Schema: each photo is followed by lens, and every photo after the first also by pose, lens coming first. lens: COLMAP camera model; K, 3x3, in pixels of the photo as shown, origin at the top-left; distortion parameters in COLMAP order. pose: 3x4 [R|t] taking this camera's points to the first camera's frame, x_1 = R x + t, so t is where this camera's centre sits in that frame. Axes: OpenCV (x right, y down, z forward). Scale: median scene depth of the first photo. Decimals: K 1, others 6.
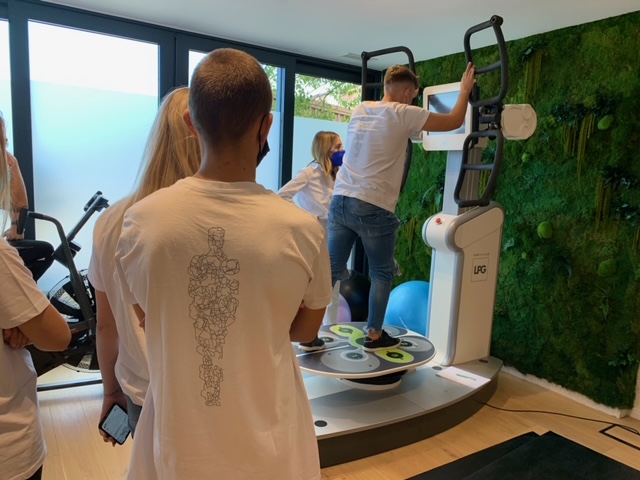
lens RADIAL K [[477.7, 0, 325.6], [0, 477.7, 241.7], [0, 0, 1]] dist [0.007070, -0.002735]
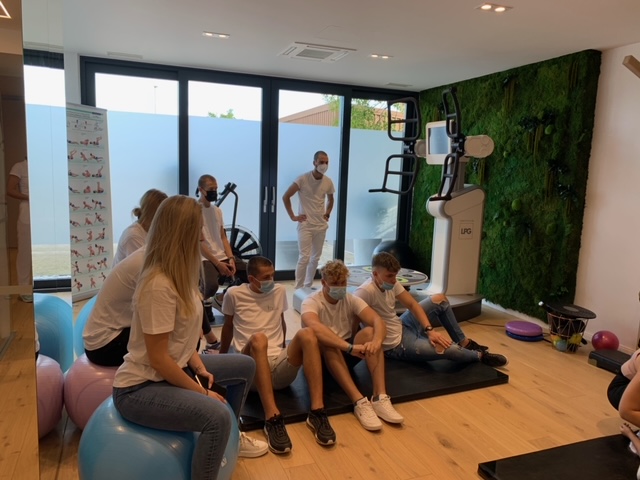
lens RADIAL K [[477.7, 0, 316.4], [0, 477.7, 239.8], [0, 0, 1]] dist [0.007070, -0.002735]
pose [[0.976348, 0.016349, -0.215587, 0.189792], [-0.016588, 0.999862, 0.000704, 0.091549], [0.215569, 0.002889, 0.976484, -0.537909]]
